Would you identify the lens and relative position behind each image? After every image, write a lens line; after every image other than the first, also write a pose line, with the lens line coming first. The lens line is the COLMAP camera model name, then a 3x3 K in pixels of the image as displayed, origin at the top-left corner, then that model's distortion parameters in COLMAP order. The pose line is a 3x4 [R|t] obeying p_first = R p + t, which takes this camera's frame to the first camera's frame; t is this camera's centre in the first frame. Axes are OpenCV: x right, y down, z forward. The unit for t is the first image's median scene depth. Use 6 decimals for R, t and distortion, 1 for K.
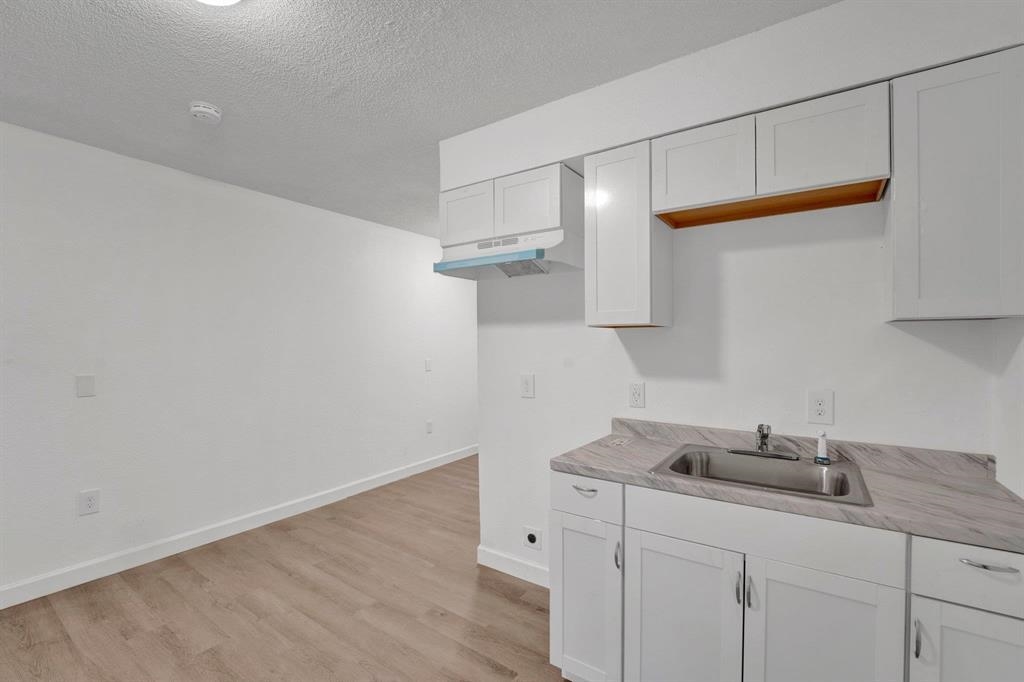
lens RADIAL K [[452.8, 0, 512.0], [0, 452.8, 341.0], [0, 0, 1]] dist [-0.021037, 0.000508]
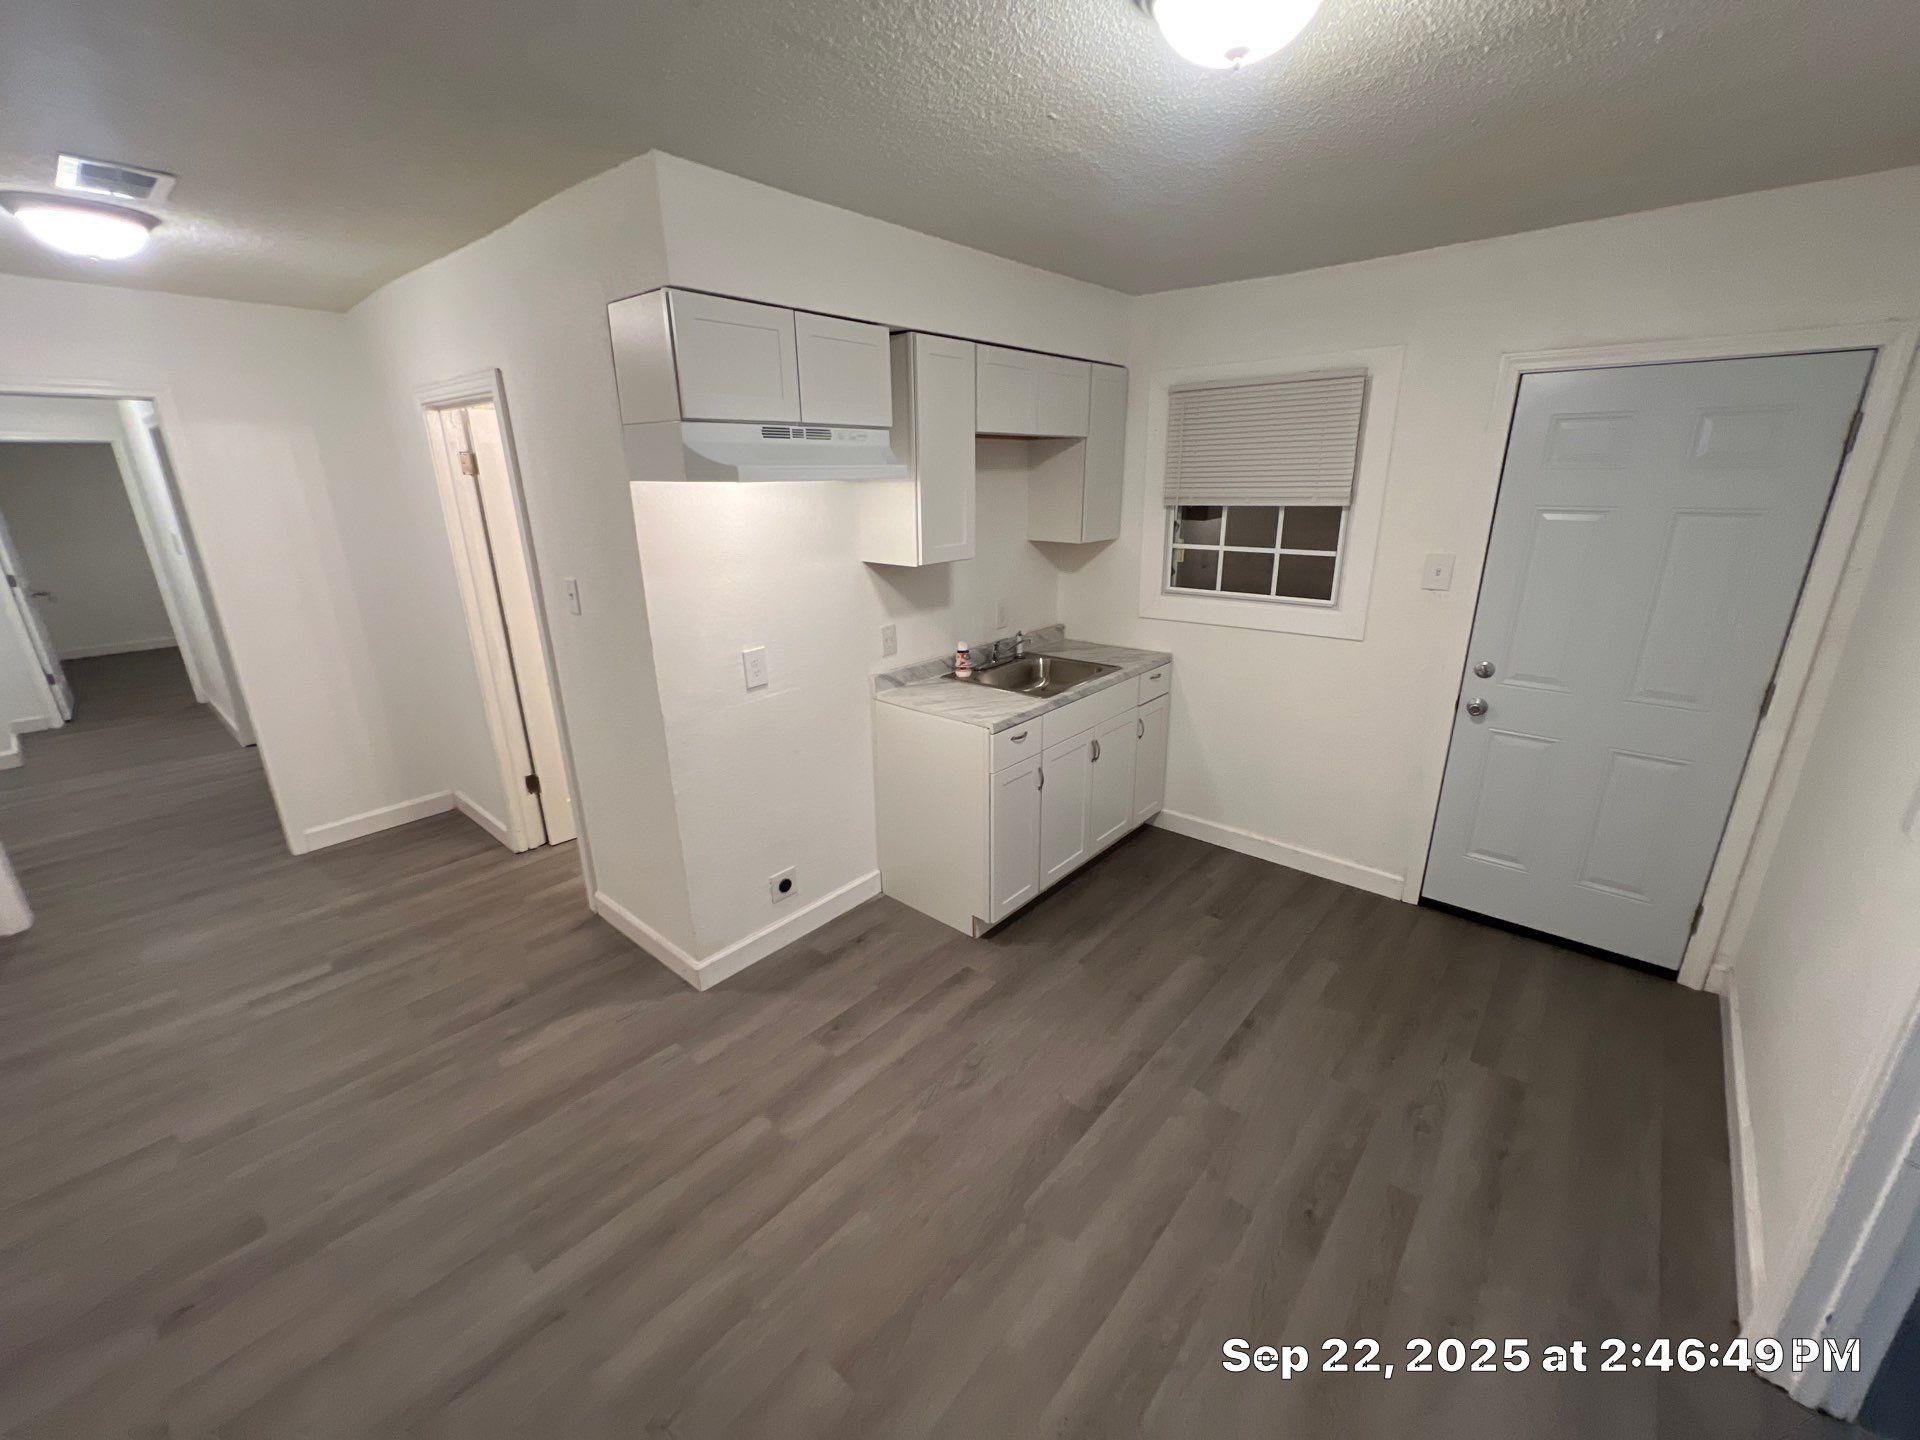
lens RADIAL K [[783.9, 0, 957.4], [0, 783.9, 713.3], [0, 0, 1]] dist [-0.000132, -0.000444]
pose [[0.092688, -0.295710, 0.950770, -1.135577], [0.009315, 0.955097, 0.296148, -0.179842], [-0.995652, -0.018593, 0.091280, 0.748028]]
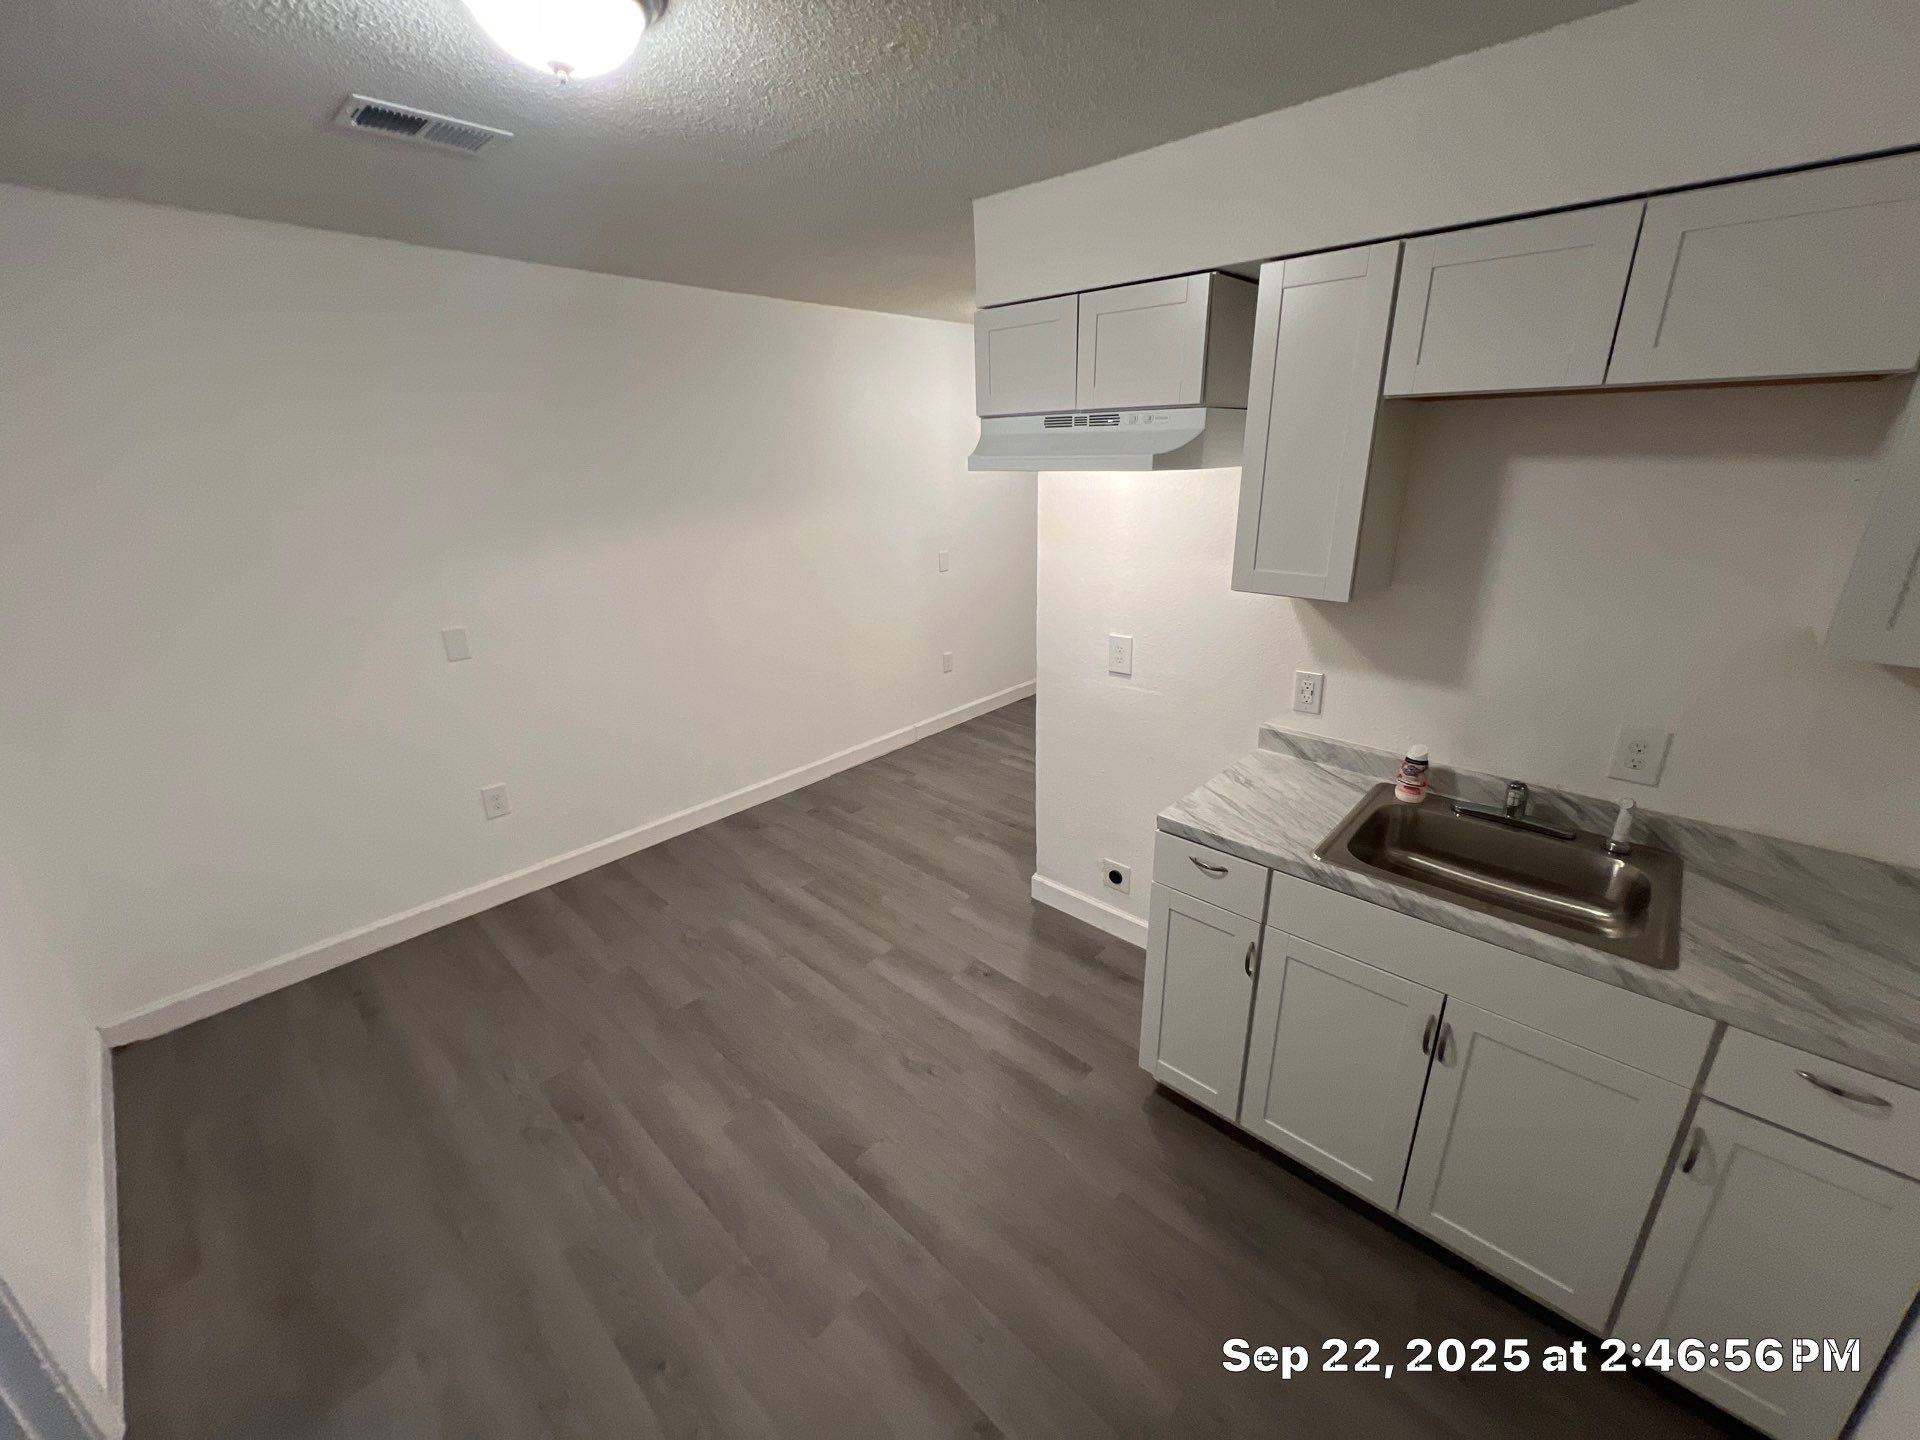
lens RADIAL K [[783.9, 0, 957.4], [0, 783.9, 713.3], [0, 0, 1]] dist [-0.000132, -0.000444]
pose [[0.989649, 0.031473, -0.140016, -0.038848], [0.015983, 0.945413, 0.325483, -0.204150], [0.142617, -0.324352, 0.935124, -0.049871]]
